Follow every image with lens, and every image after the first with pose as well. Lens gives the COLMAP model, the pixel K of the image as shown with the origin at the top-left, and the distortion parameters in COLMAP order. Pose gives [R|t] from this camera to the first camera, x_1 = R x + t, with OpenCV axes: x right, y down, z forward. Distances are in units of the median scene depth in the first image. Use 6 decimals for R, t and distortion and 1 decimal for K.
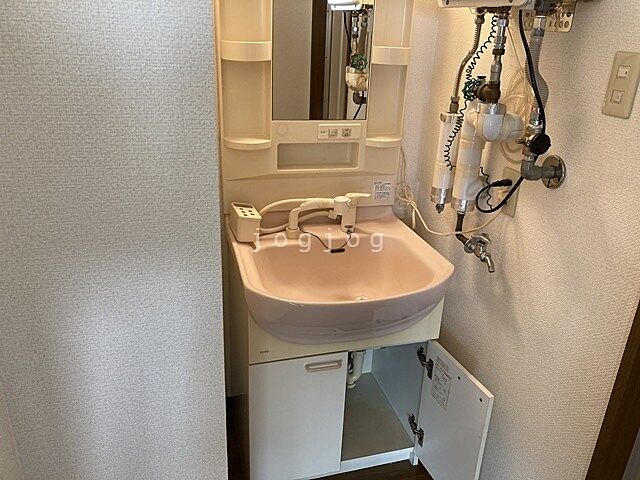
lens RADIAL K [[523.2, 0, 322.9], [0, 523.2, 242.6], [0, 0, 1]] dist [0.035045, -0.031585]
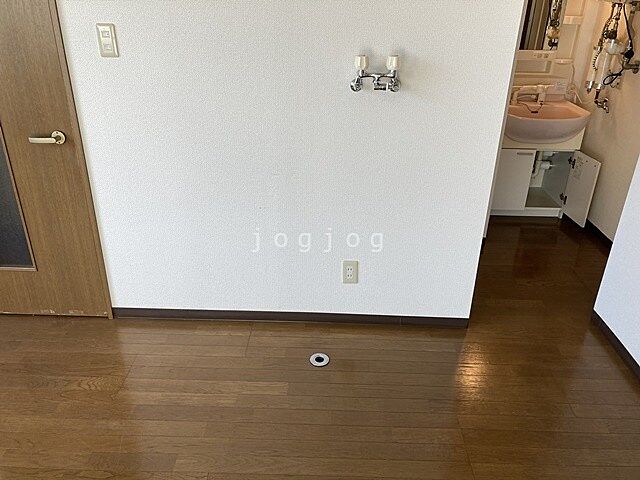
lens RADIAL K [[523.2, 0, 315.7], [0, 523.2, 240.1], [0, 0, 1]] dist [0.035045, -0.031585]
pose [[0.955130, 0.110011, -0.275000, -0.195931], [-0.093264, 0.992940, 0.073292, 0.507594], [0.281121, -0.044356, 0.958647, -1.491029]]
